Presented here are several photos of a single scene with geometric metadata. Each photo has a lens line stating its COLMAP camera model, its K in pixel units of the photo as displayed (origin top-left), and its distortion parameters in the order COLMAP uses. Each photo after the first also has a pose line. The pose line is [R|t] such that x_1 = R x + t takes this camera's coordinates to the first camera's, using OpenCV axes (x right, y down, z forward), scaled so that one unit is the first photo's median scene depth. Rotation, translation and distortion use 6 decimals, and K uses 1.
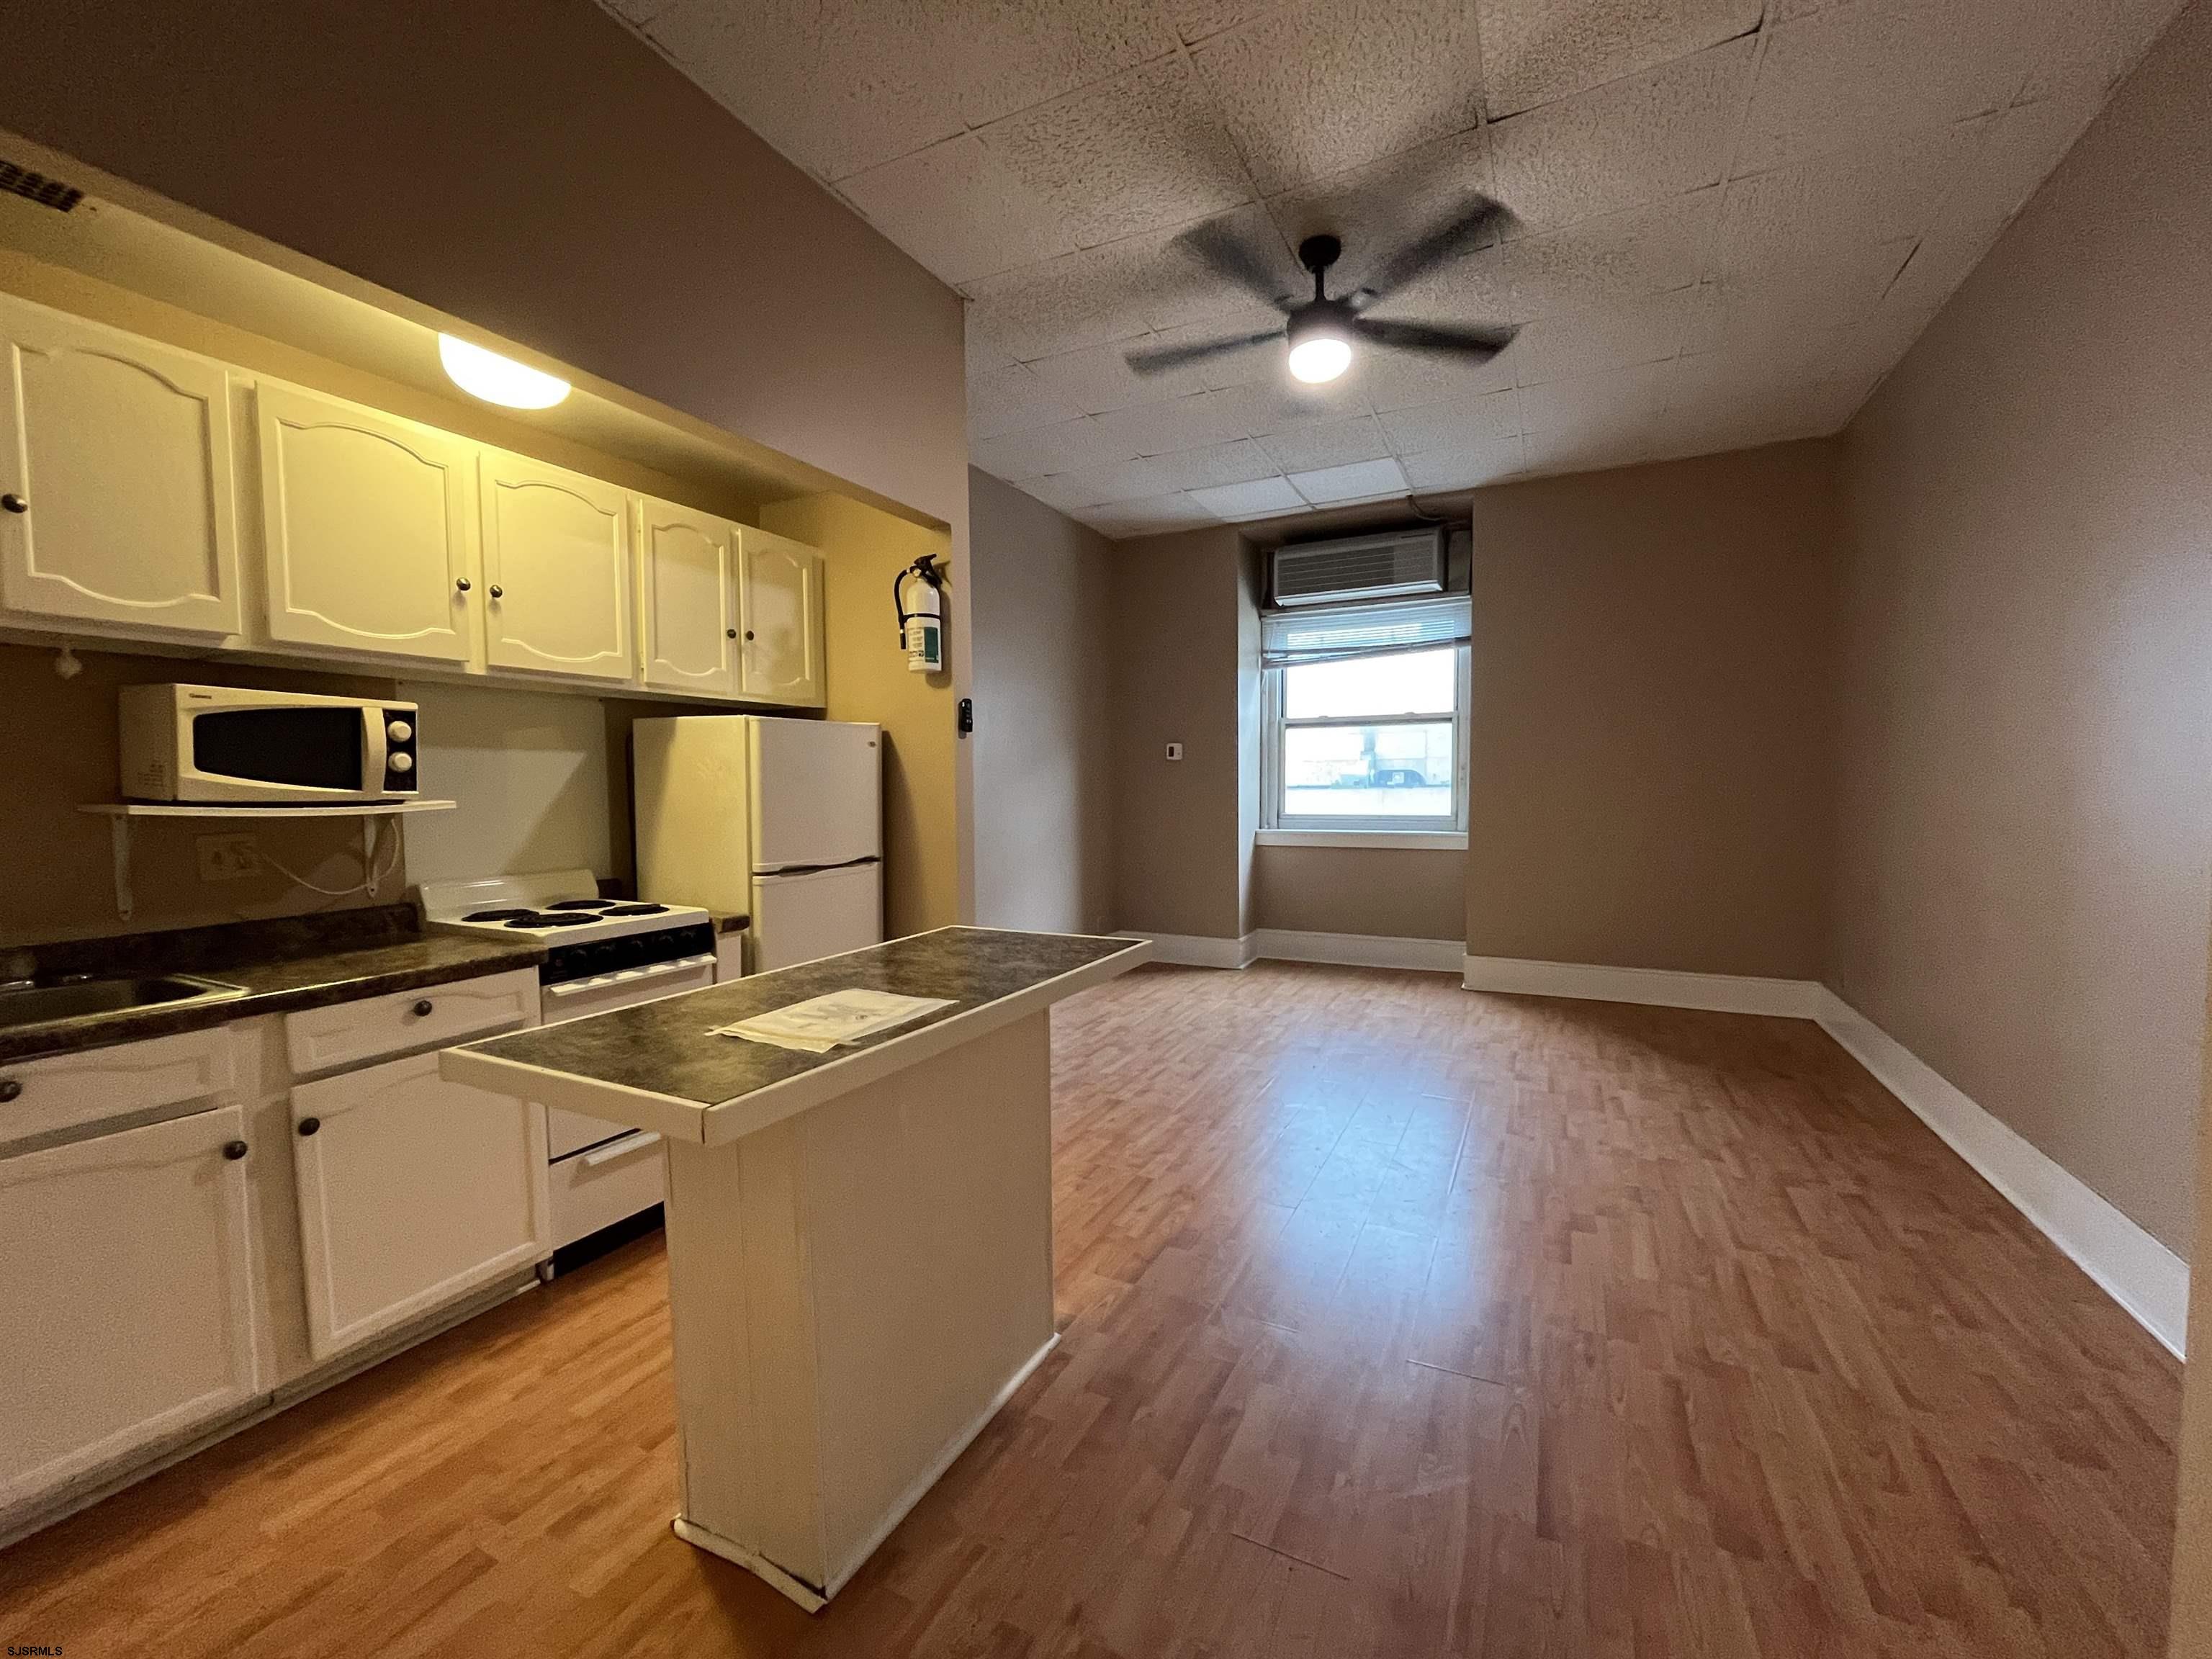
lens RADIAL K [[894.8, 0, 1100.1], [0, 894.8, 836.7], [0, 0, 1]] dist [-0.004803, -0.000551]
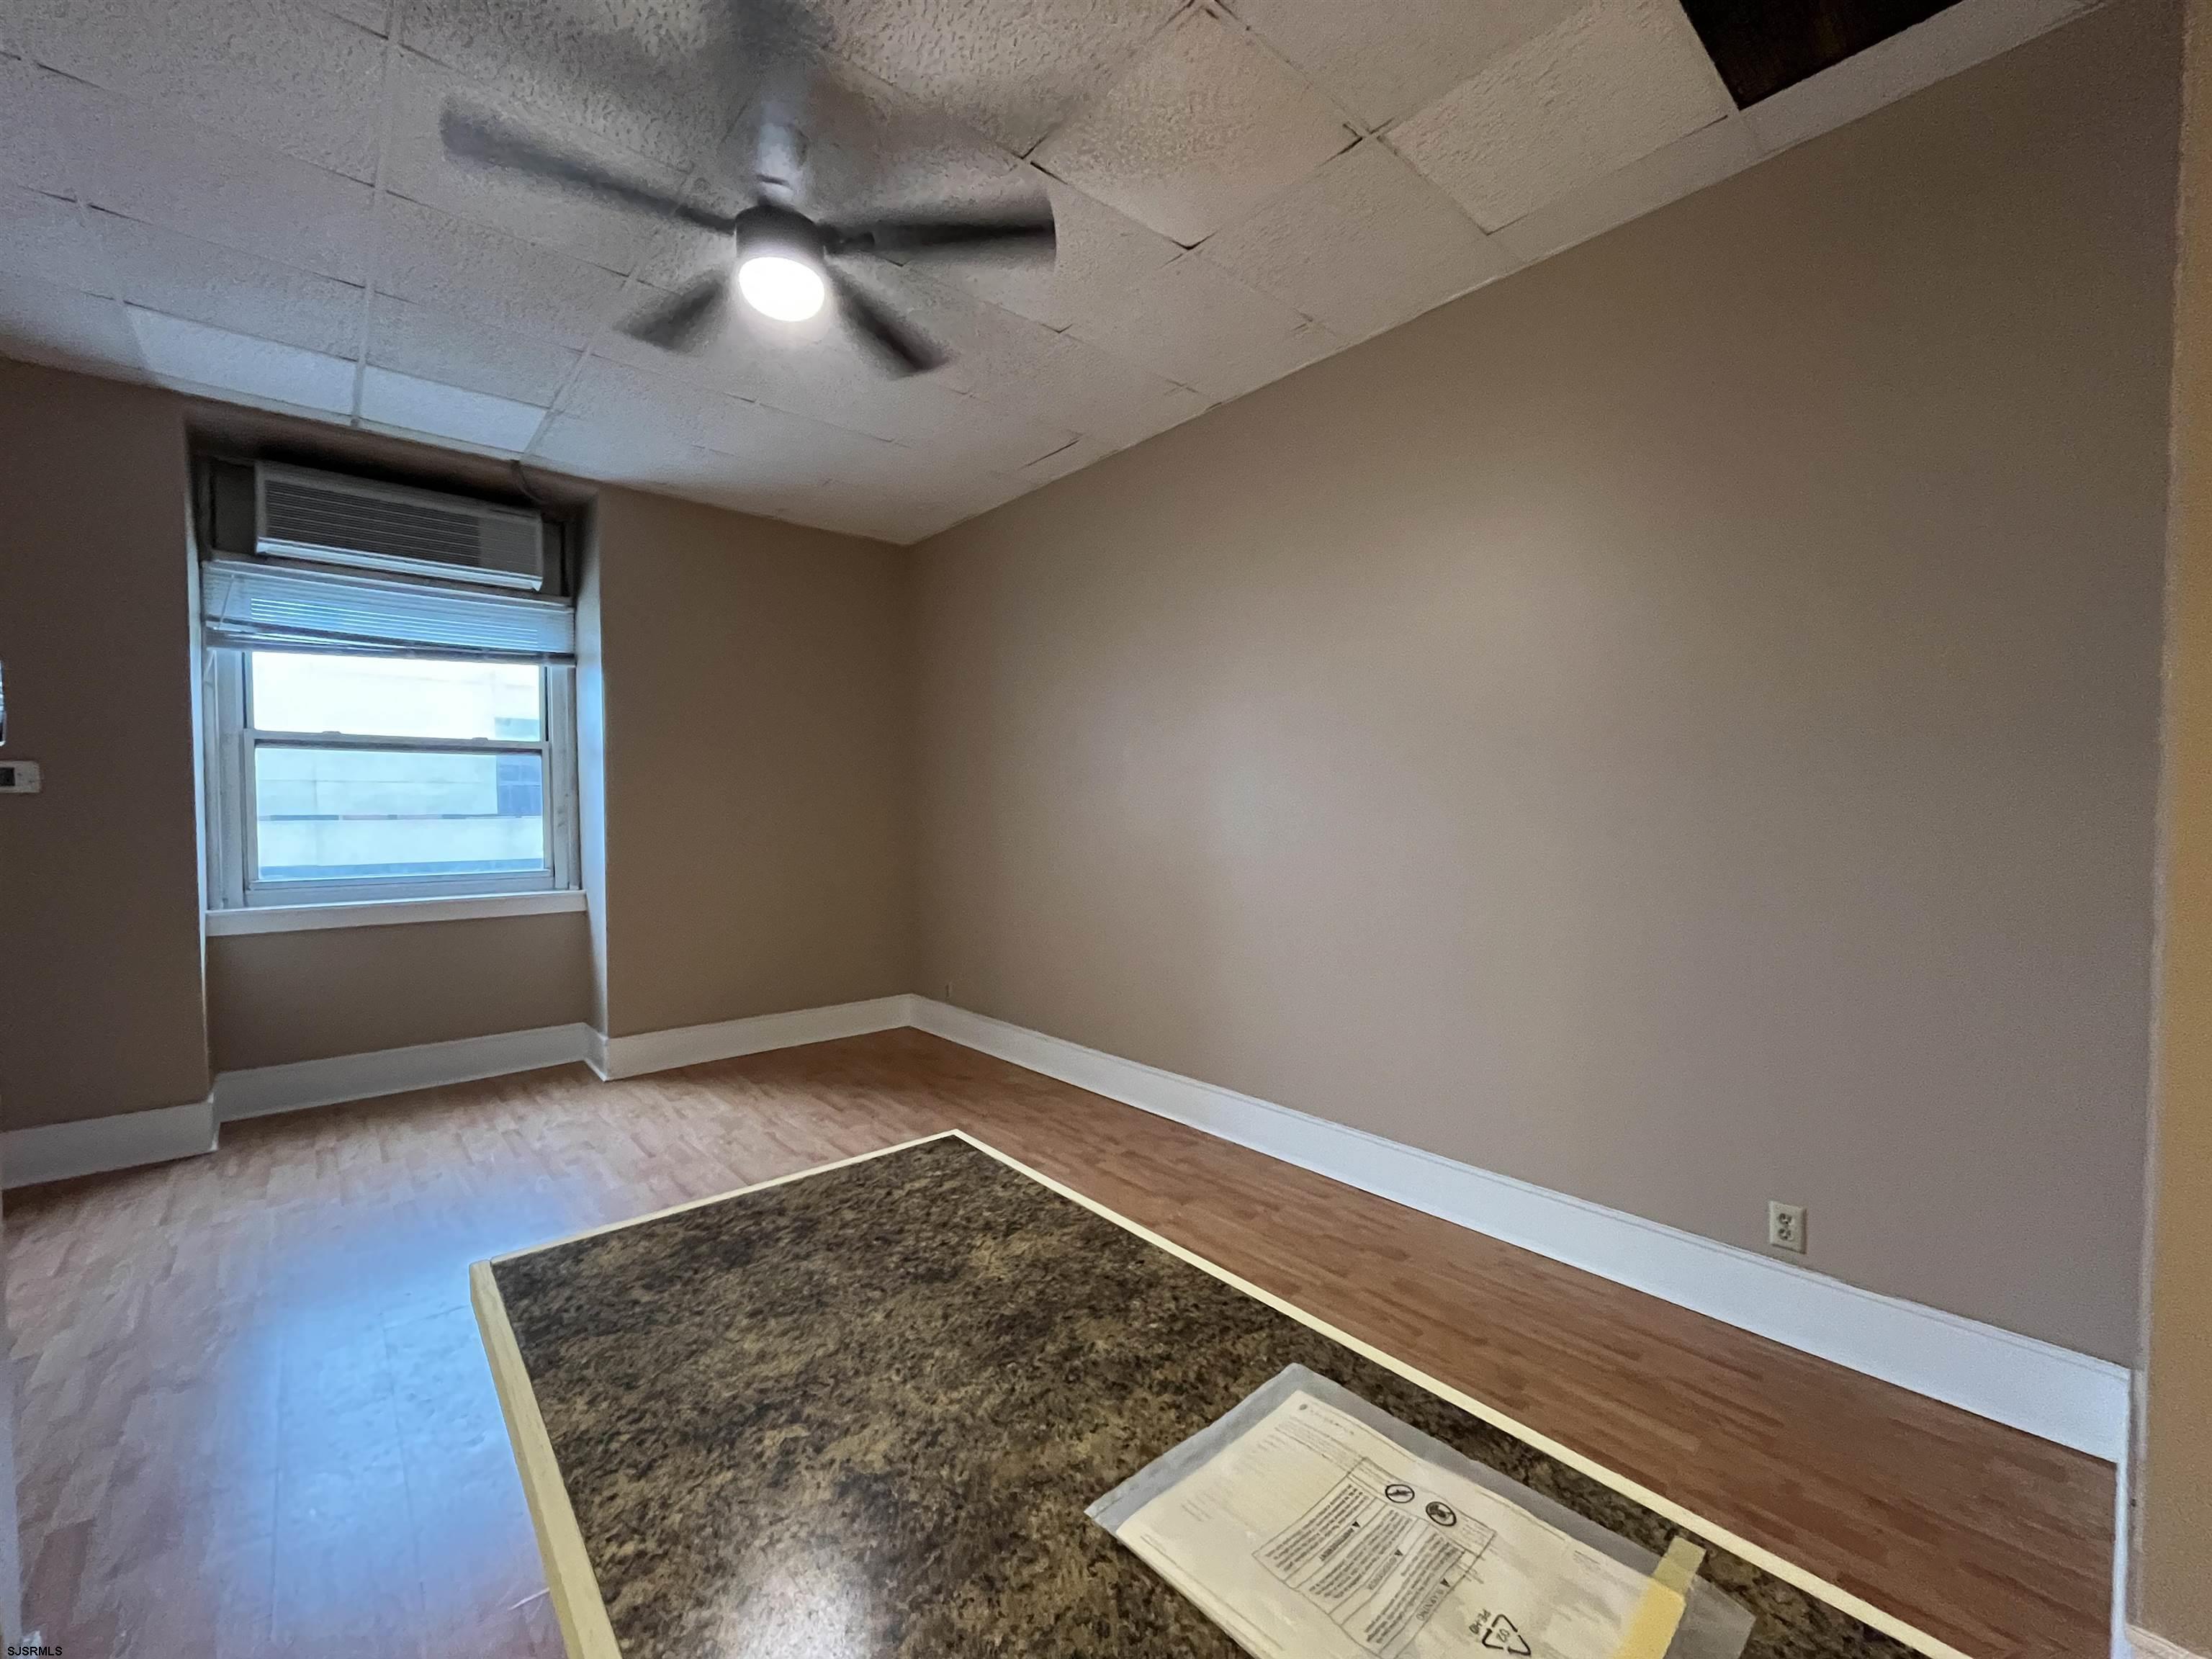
lens RADIAL K [[894.8, 0, 1100.1], [0, 894.8, 836.7], [0, 0, 1]] dist [-0.004803, -0.000551]
pose [[0.368566, -0.022464, 0.929330, -0.382967], [0.053026, 0.998588, 0.003108, -0.067679], [-0.928088, 0.048134, 0.369236, 0.531826]]
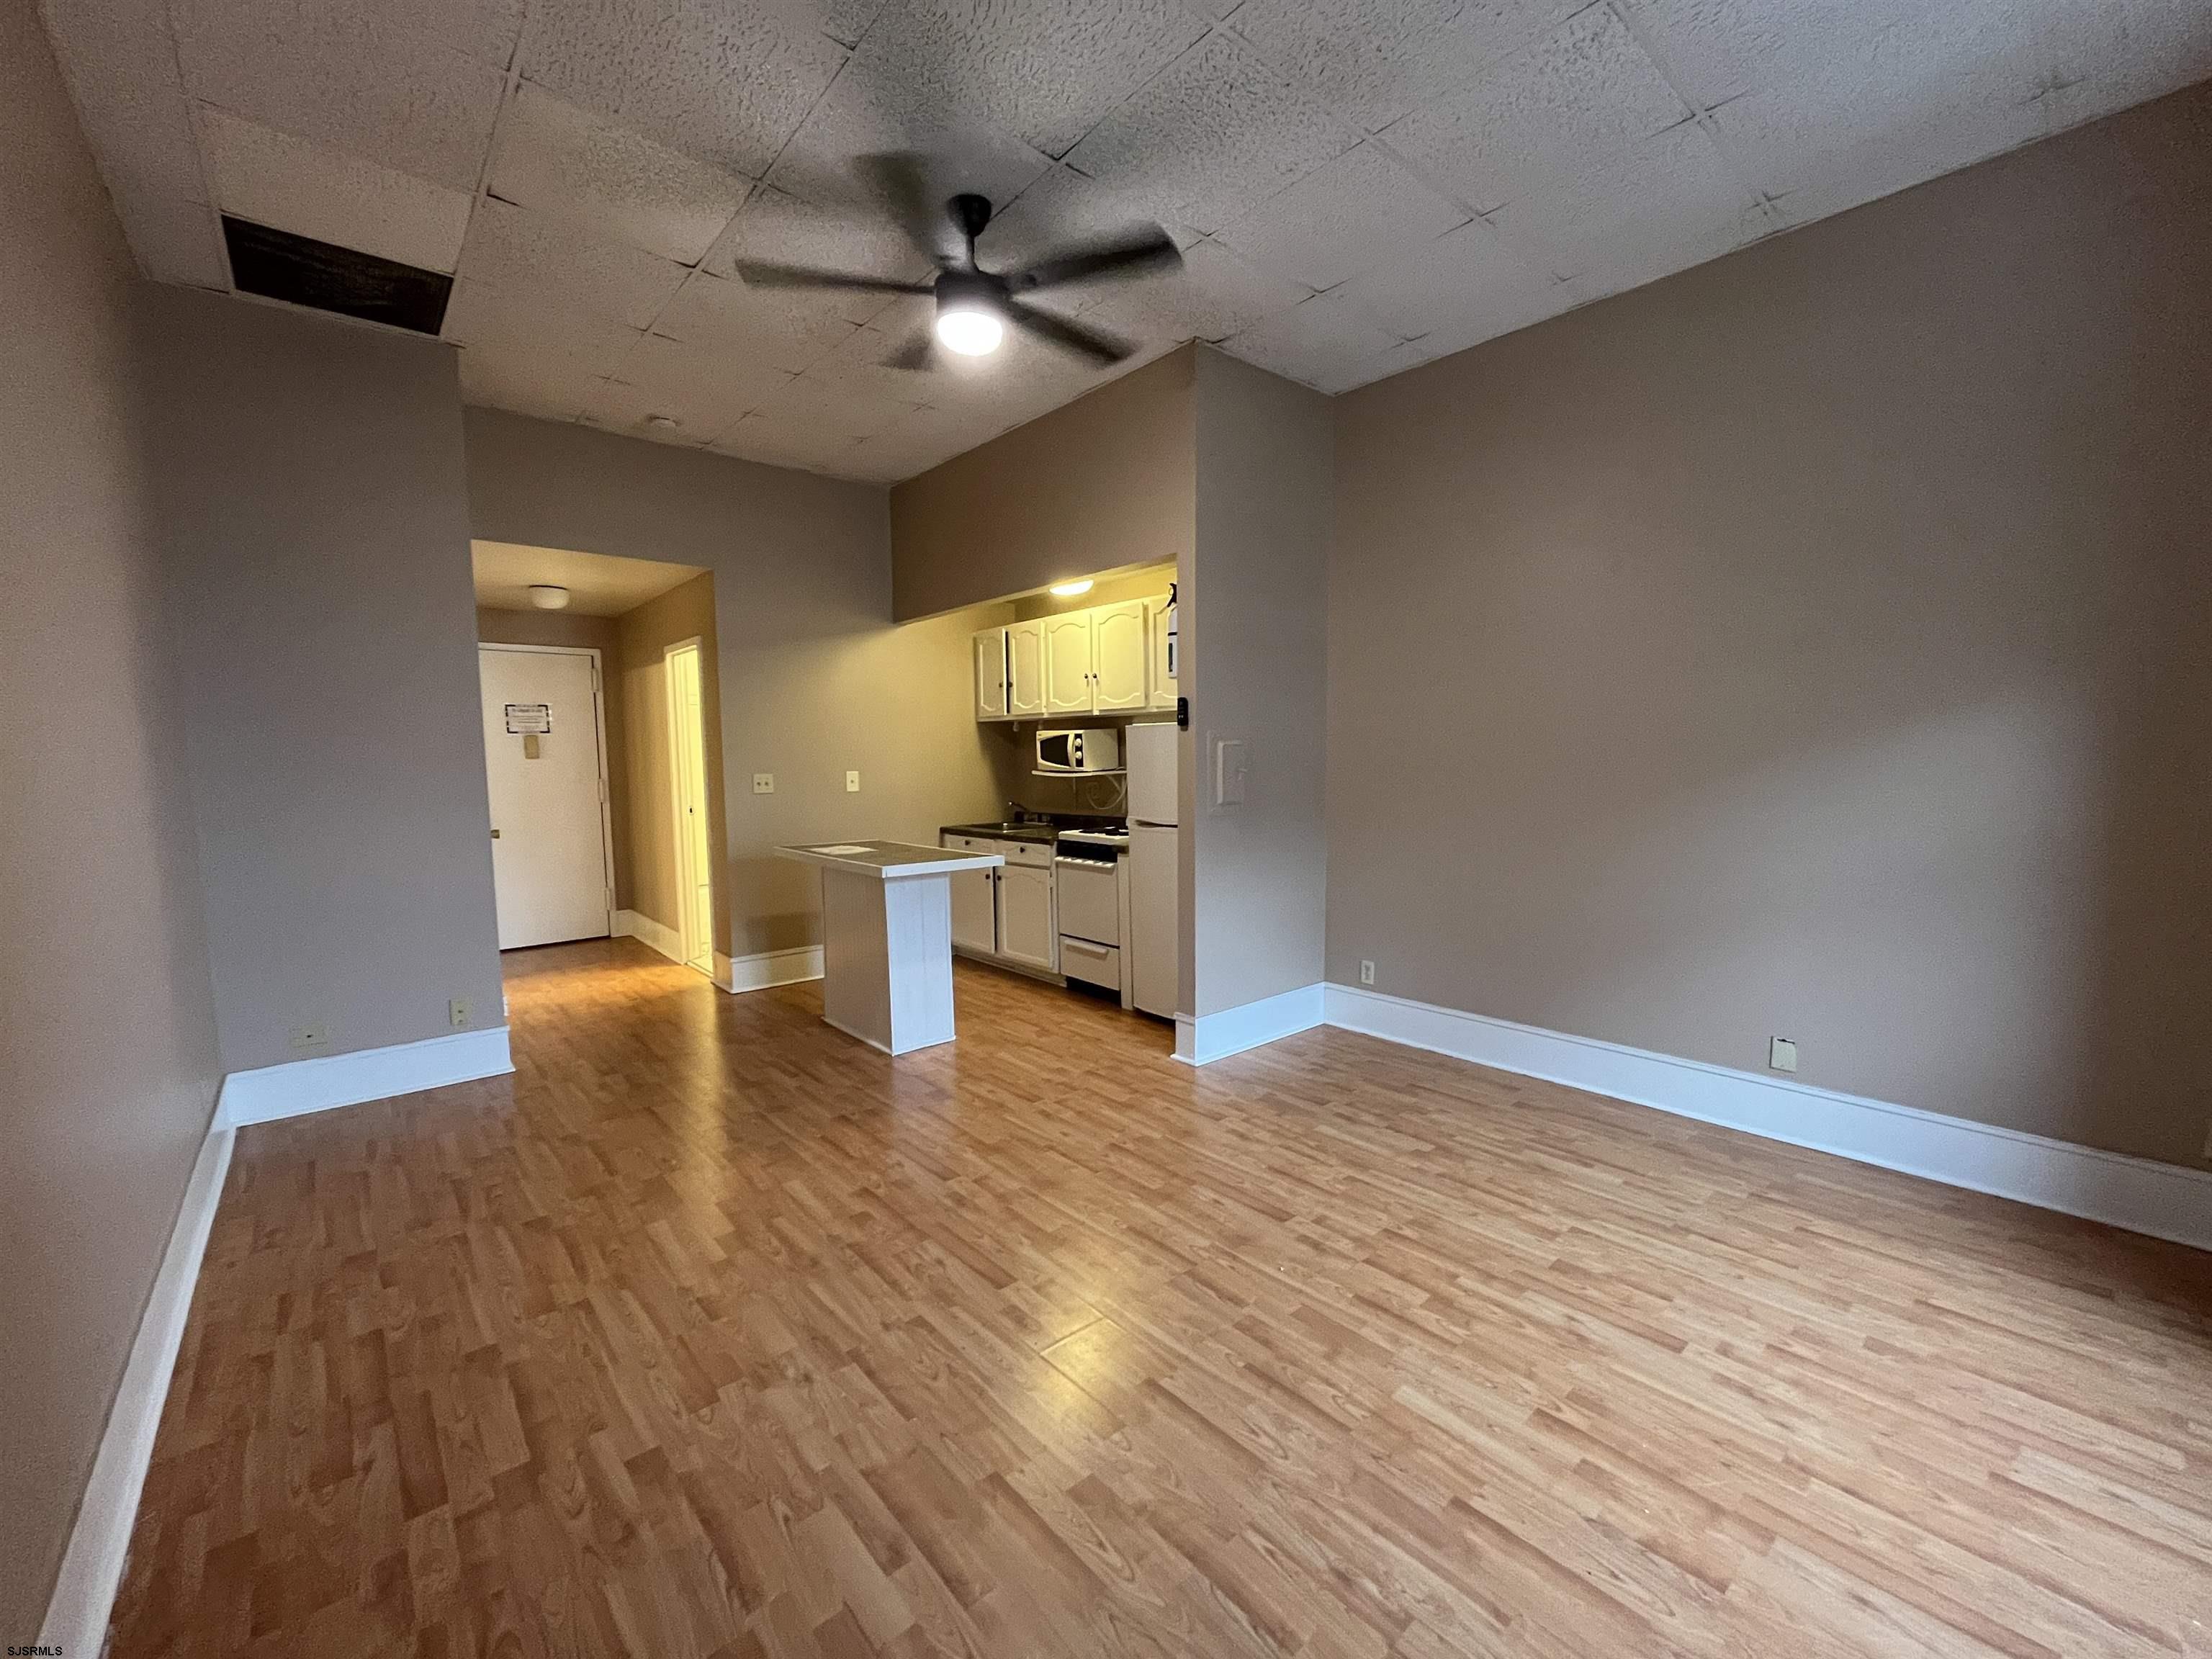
lens RADIAL K [[894.8, 0, 1100.1], [0, 894.8, 836.7], [0, 0, 1]] dist [-0.004803, -0.000551]
pose [[-0.378520, 0.100903, -0.920077, 1.186682], [-0.036059, 0.991678, 0.123590, -0.136817], [0.924890, 0.079958, -0.371732, 1.620330]]
